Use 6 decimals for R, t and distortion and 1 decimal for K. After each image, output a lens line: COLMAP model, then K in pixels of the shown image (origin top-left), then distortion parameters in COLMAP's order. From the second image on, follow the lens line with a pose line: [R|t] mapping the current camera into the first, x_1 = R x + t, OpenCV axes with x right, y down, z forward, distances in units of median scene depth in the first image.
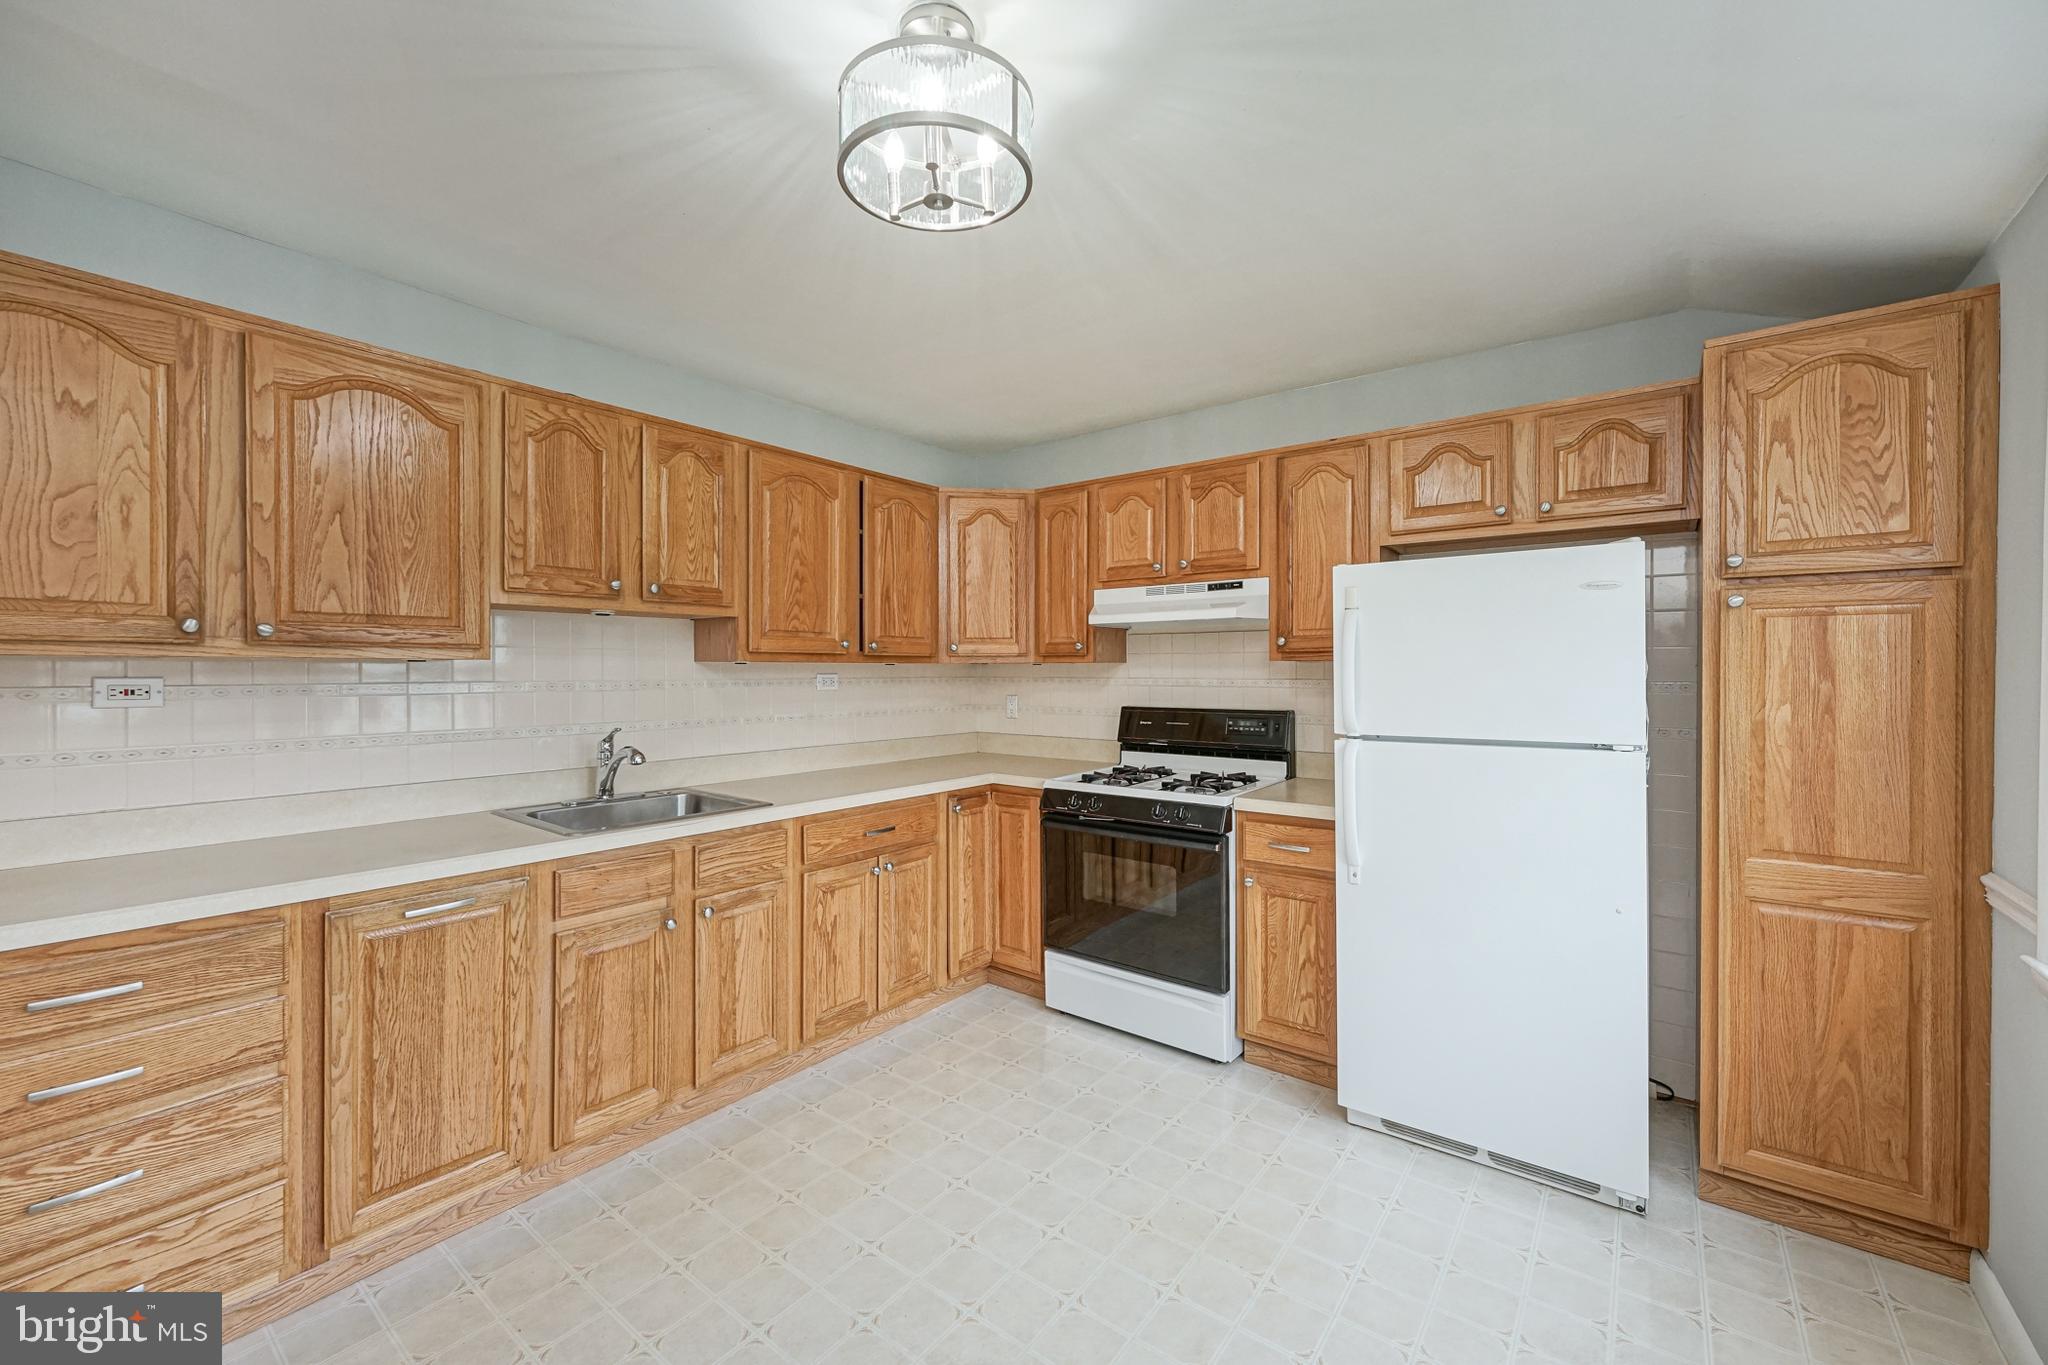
lens RADIAL K [[827.5, 0, 1013.9], [0, 827.5, 666.8], [0, 0, 1]] dist [-0.000987, 0.000079]
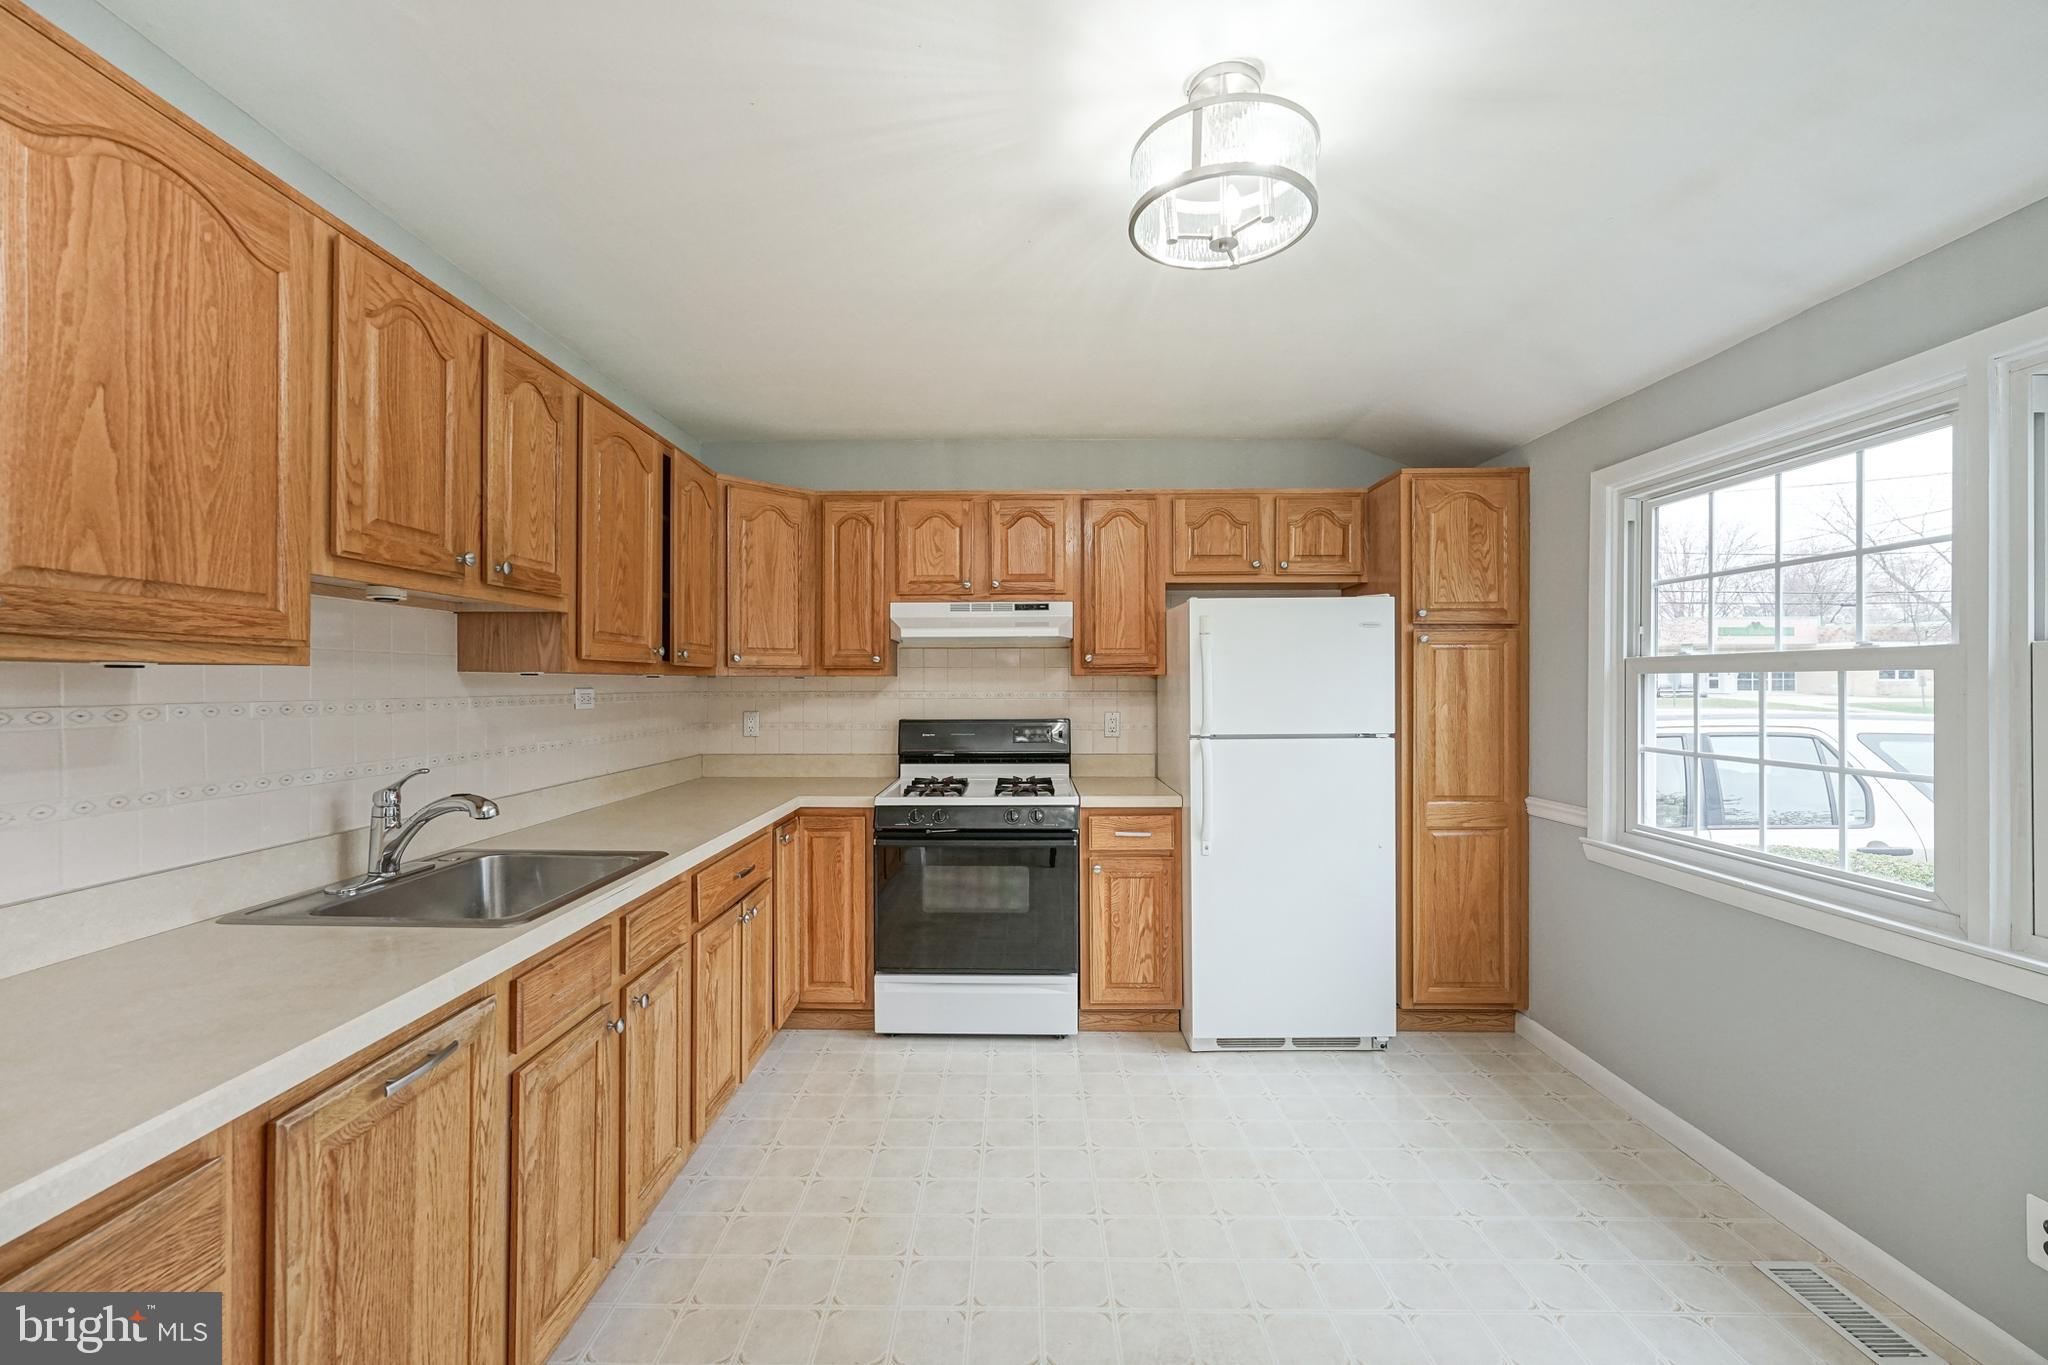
lens RADIAL K [[823.5, 0, 1019.3], [0, 823.5, 674.8], [0, 0, 1]] dist [-0.000020, 0.000236]
pose [[0.792614, 0.006122, 0.609693, -0.513617], [-0.001691, 0.999968, -0.007841, 0.001550], [-0.609721, 0.005184, 0.792599, 0.171929]]
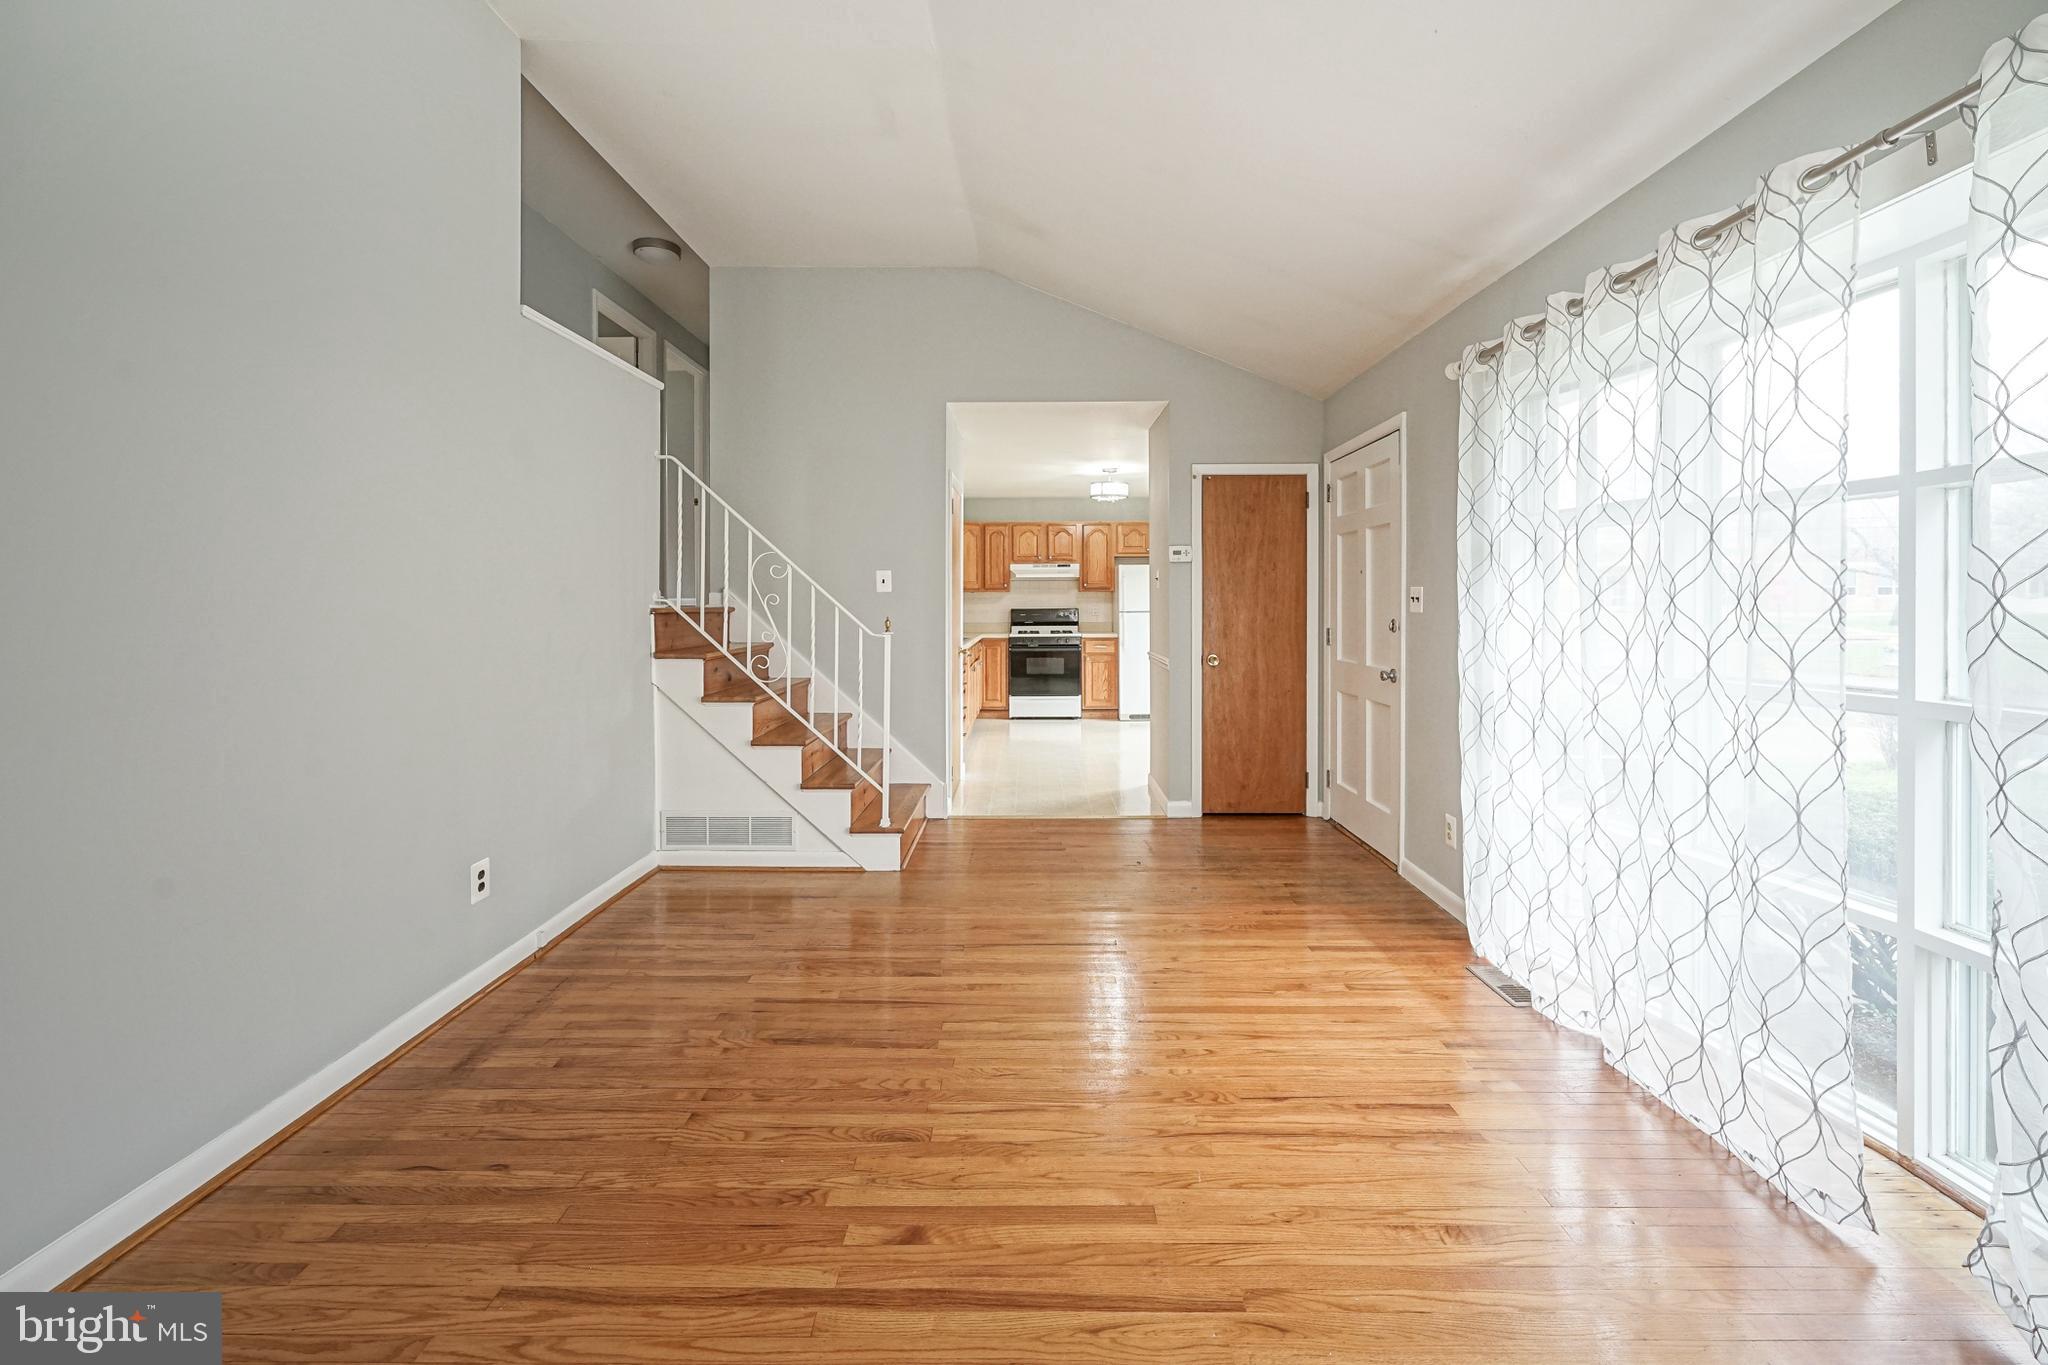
lens RADIAL K [[1077.6, 0, 1023.5], [0, 1077.6, 591.8], [0, 0, 1]] dist [-0.002118, 0.001092]
pose [[0.789264, 0.005062, 0.614033, -2.628182], [-0.000437, 0.999970, -0.007682, 0.029039], [-0.614054, 0.005795, 0.789243, -2.288971]]
